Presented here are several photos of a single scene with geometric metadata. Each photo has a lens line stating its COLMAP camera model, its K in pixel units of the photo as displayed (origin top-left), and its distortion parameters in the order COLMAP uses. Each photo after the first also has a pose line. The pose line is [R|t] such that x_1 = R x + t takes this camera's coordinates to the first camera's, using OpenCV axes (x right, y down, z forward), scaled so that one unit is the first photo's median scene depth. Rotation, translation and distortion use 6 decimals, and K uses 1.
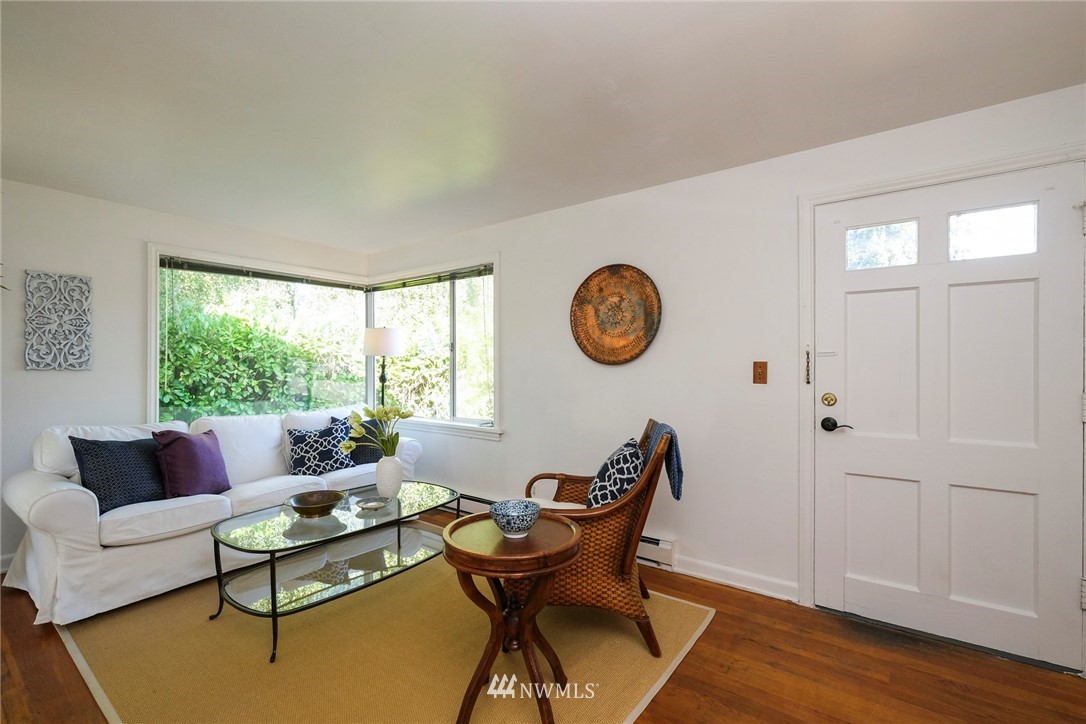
lens RADIAL K [[485.8, 0, 542.1], [0, 485.8, 364.1], [0, 0, 1]] dist [-0.002638, 0.001464]
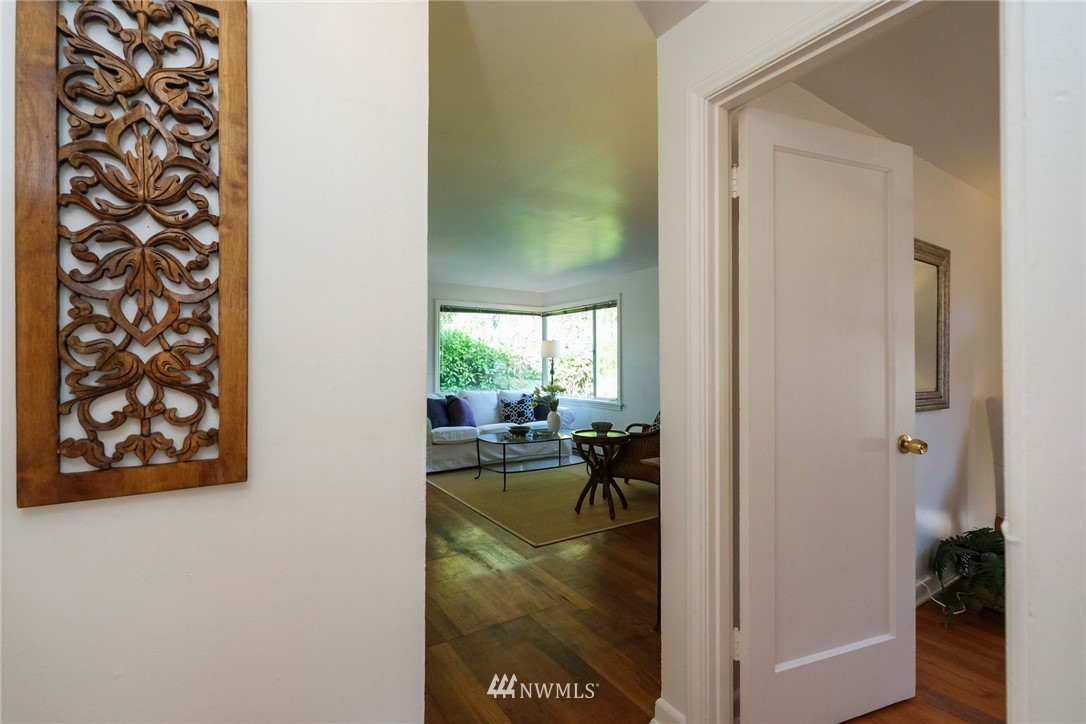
lens RADIAL K [[485.8, 0, 548.0], [0, 485.8, 361.2], [0, 0, 1]] dist [-0.002638, 0.001464]
pose [[0.943892, -0.000879, -0.330254, 0.232219], [-0.000357, 0.999993, -0.003682, 0.000586], [0.330255, 0.003594, 0.943885, -0.638068]]
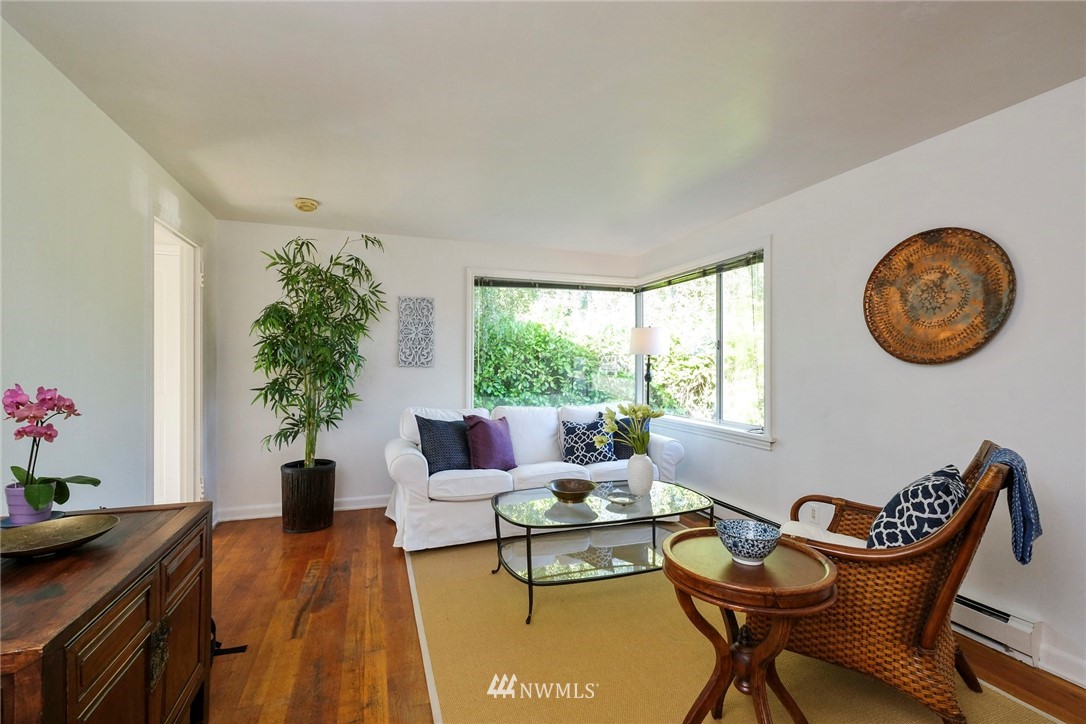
lens RADIAL K [[485.8, 0, 538.0], [0, 485.8, 366.0], [0, 0, 1]] dist [-0.002638, 0.001464]
pose [[0.830765, 0.004828, -0.556602, 0.055389], [-0.001354, 0.999977, 0.006652, 0.000193], [0.556622, -0.004772, 0.830752, 0.037236]]
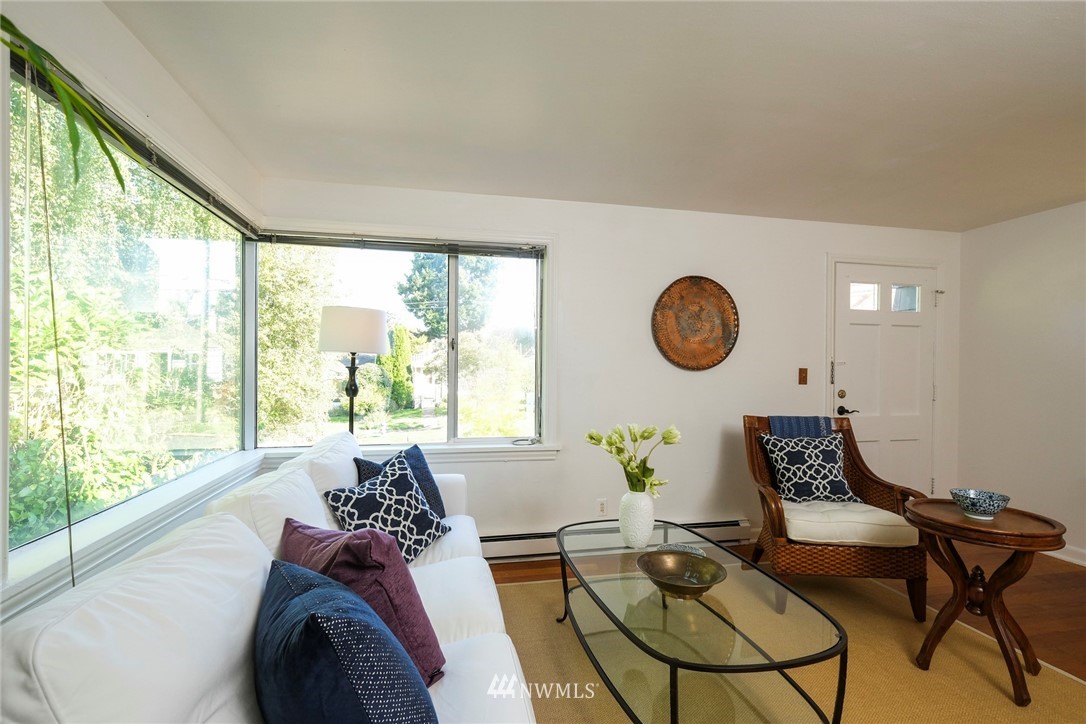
lens RADIAL K [[485.8, 0, 537.9], [0, 485.8, 363.3], [0, 0, 1]] dist [-0.002638, 0.001464]
pose [[0.657571, 0.009922, 0.753327, -0.799301], [-0.008655, 0.999947, -0.005615, -0.003170], [-0.753343, -0.002828, 0.657622, 0.502892]]
